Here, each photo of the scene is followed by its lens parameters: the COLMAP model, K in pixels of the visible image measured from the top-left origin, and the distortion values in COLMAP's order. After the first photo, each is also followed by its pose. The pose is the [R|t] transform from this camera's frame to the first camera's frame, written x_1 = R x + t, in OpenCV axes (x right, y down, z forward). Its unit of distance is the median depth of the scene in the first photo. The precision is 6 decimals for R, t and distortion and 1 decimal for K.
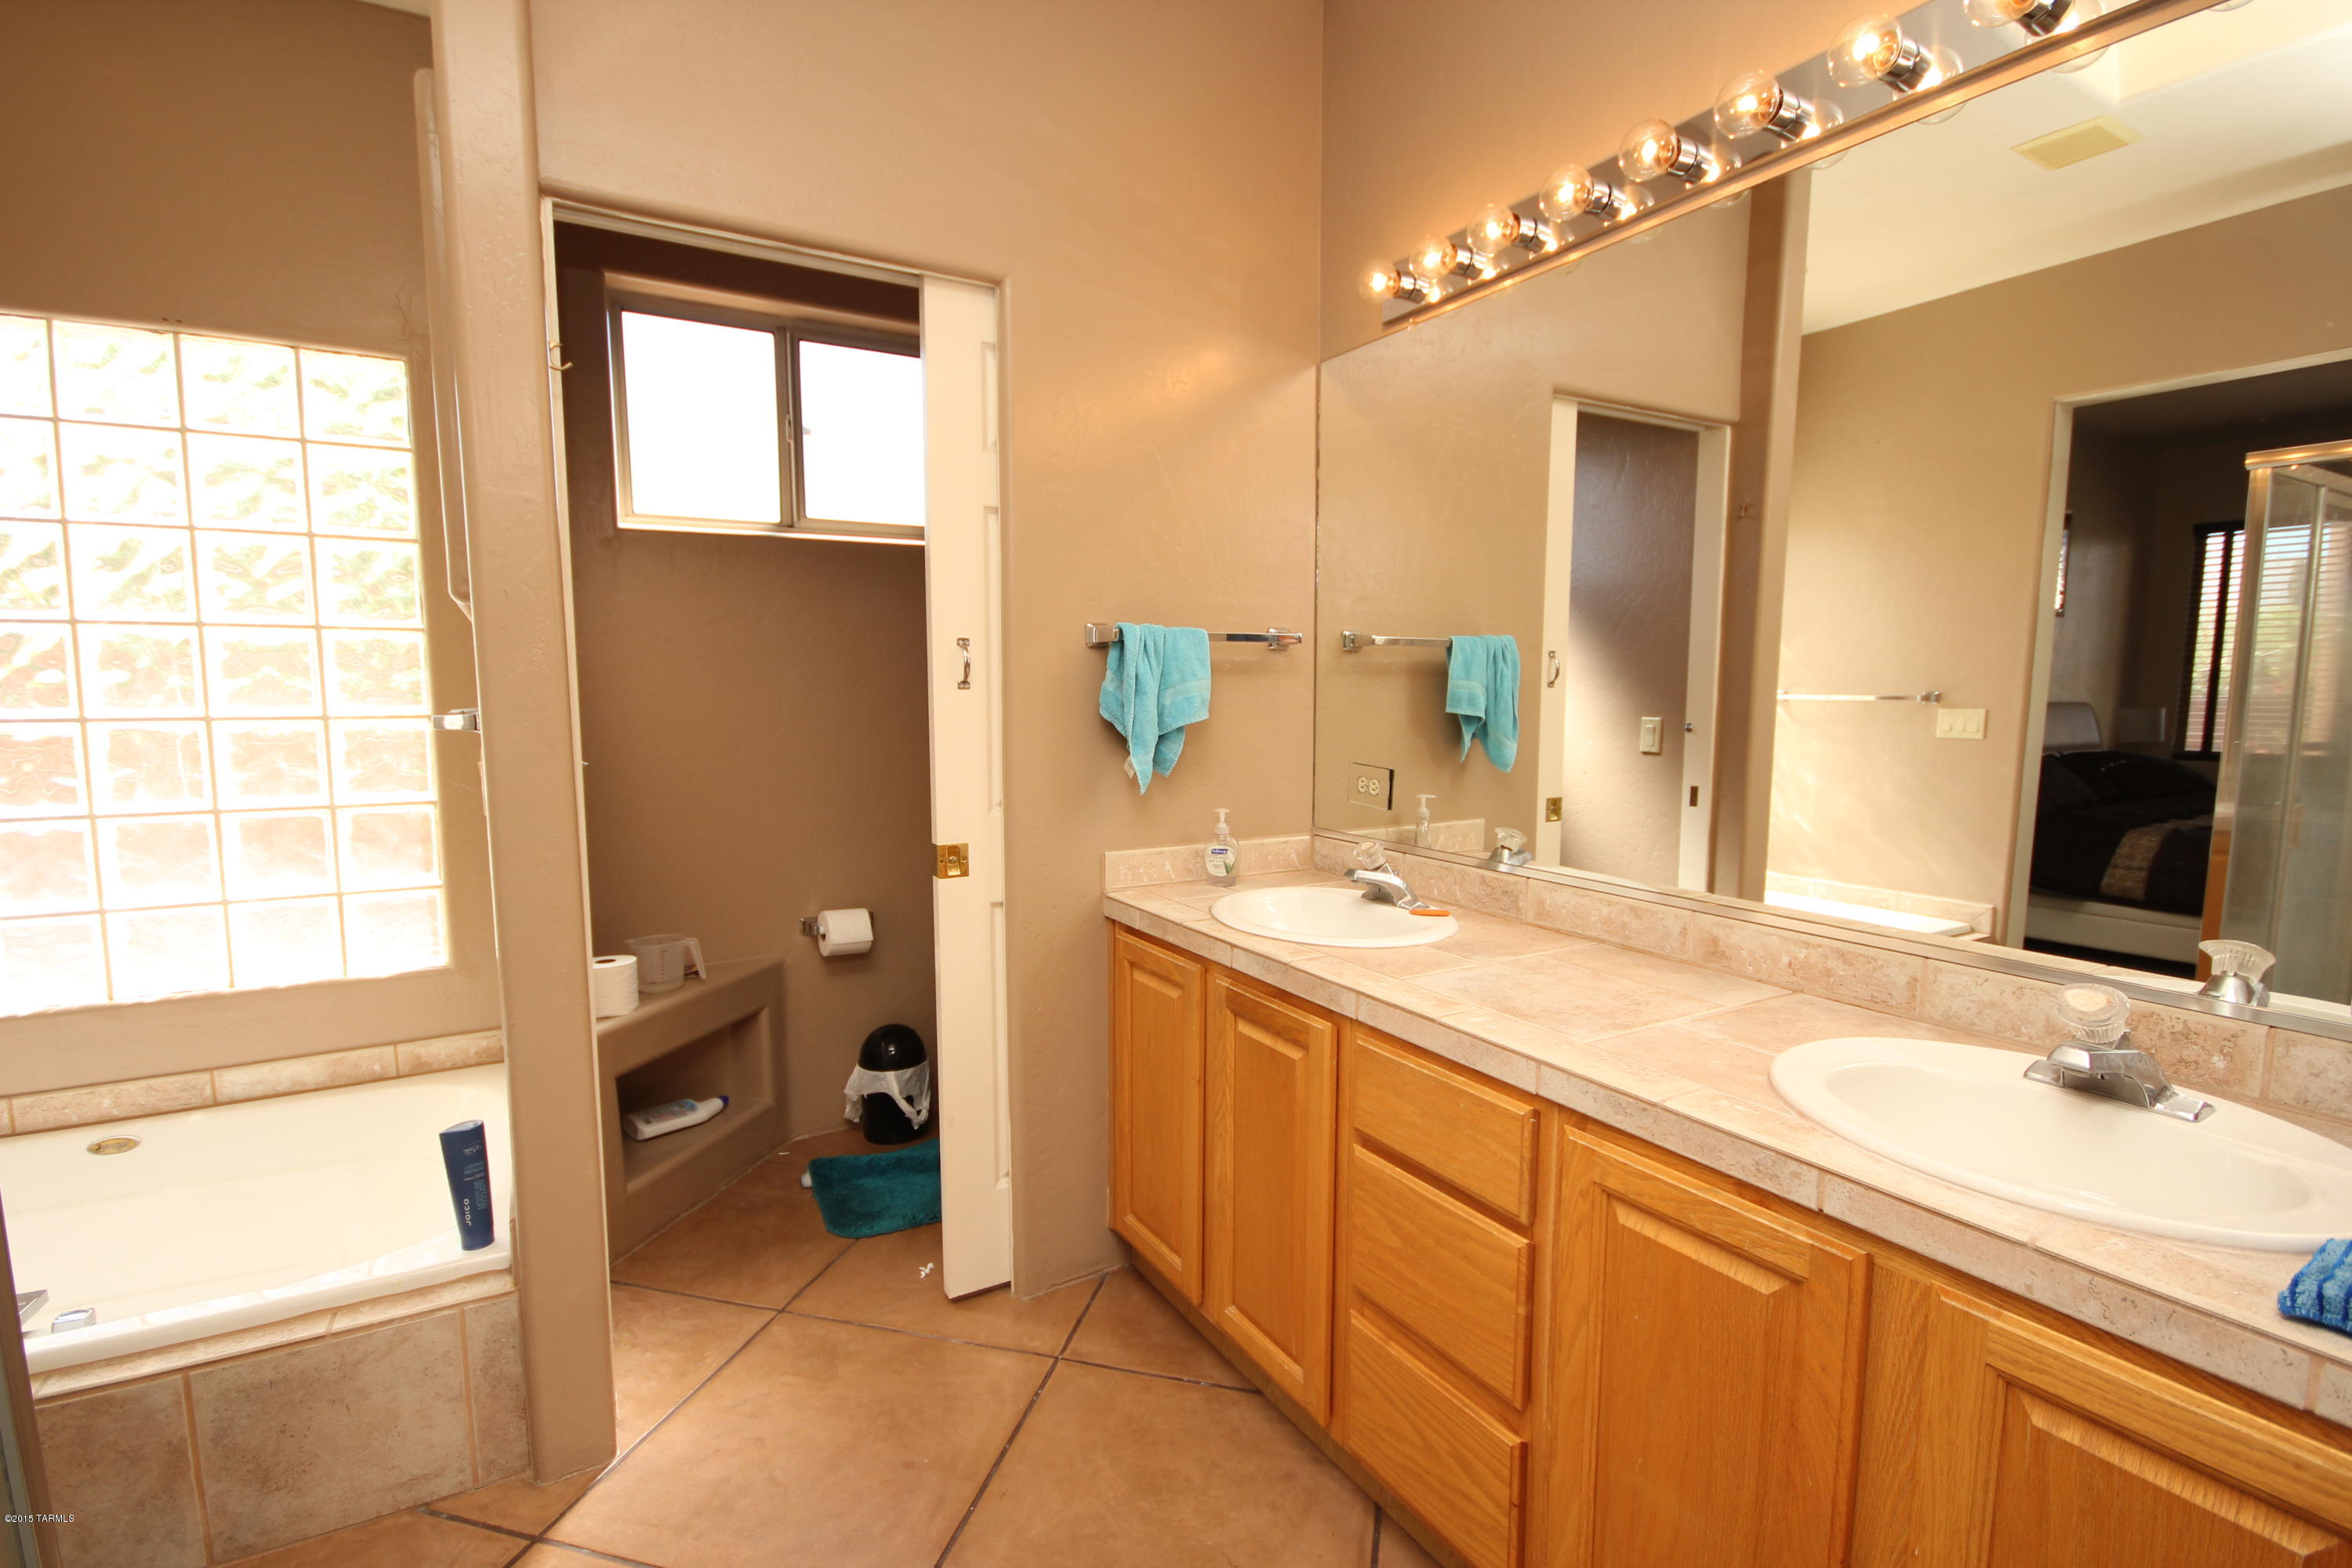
lens RADIAL K [[1075.7, 0, 1158.2], [0, 1075.7, 796.2], [0, 0, 1]] dist [0.003784, -0.006989]
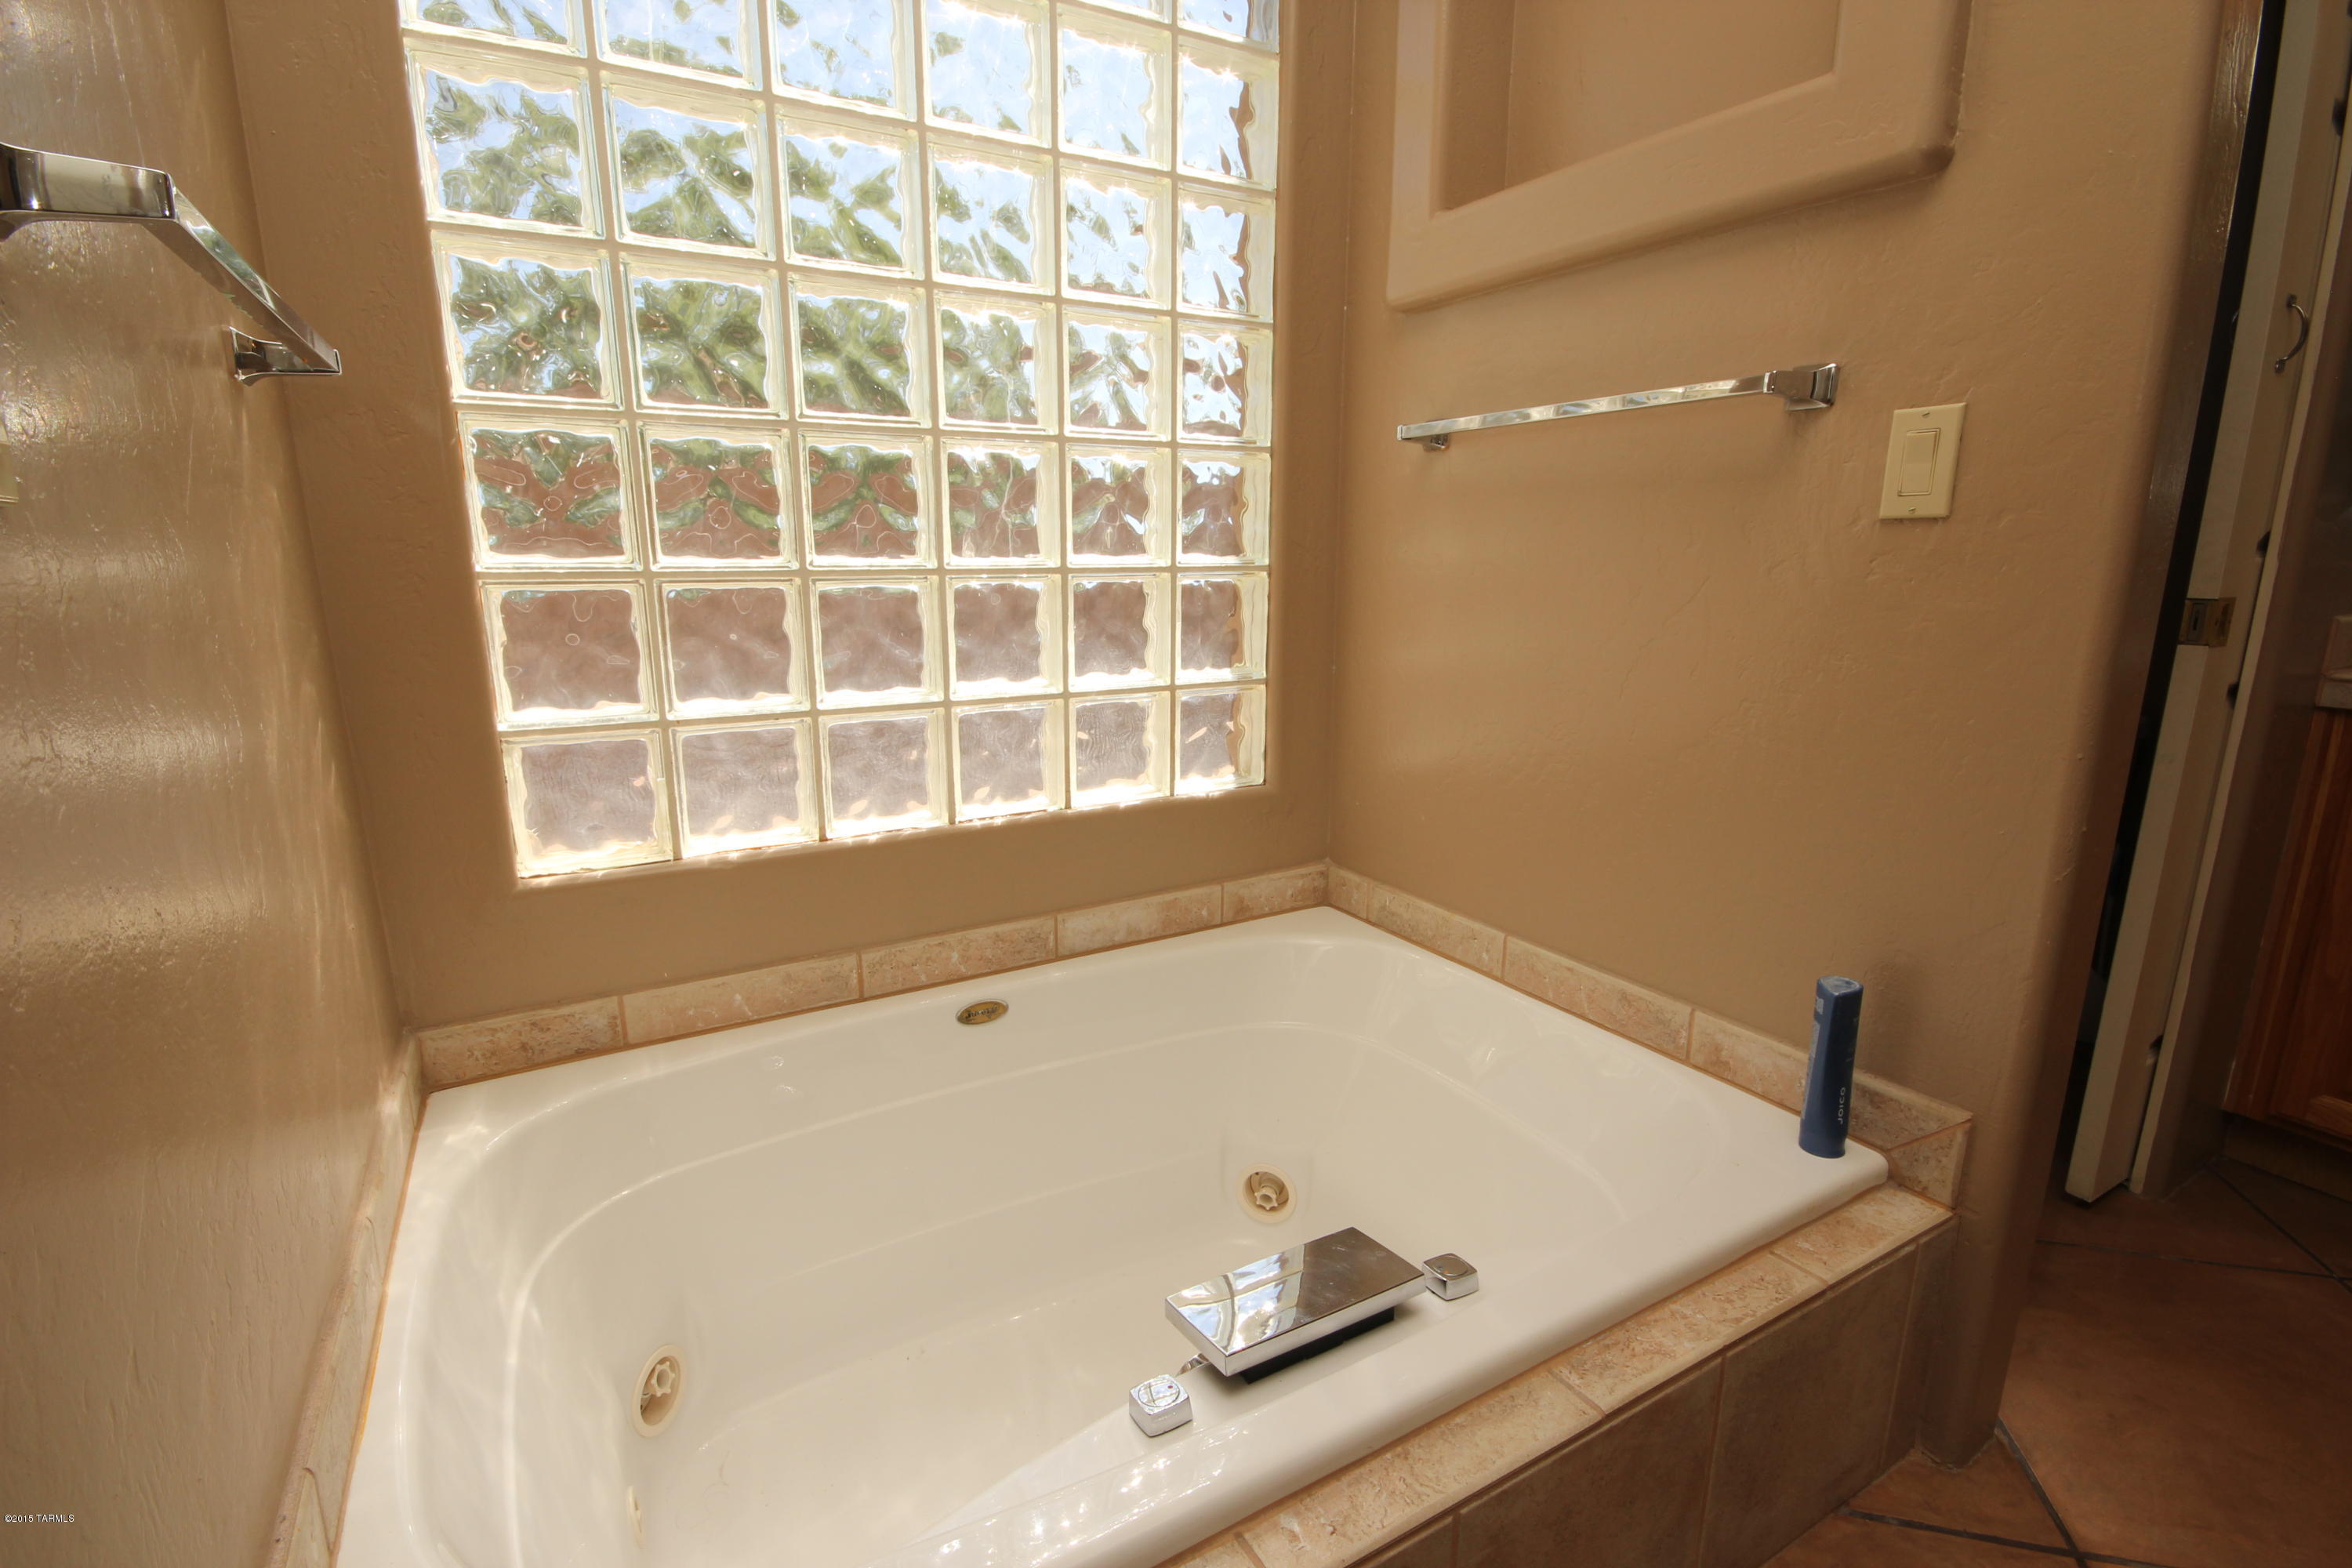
lens RADIAL K [[1075.7, 0, 1170.8], [0, 1075.7, 786.2], [0, 0, 1]] dist [0.003784, -0.006989]
pose [[0.999842, -0.011150, -0.013849, -0.888742], [0.012605, 0.993867, 0.109862, 0.089466], [0.012539, -0.110020, 0.993850, 0.273216]]
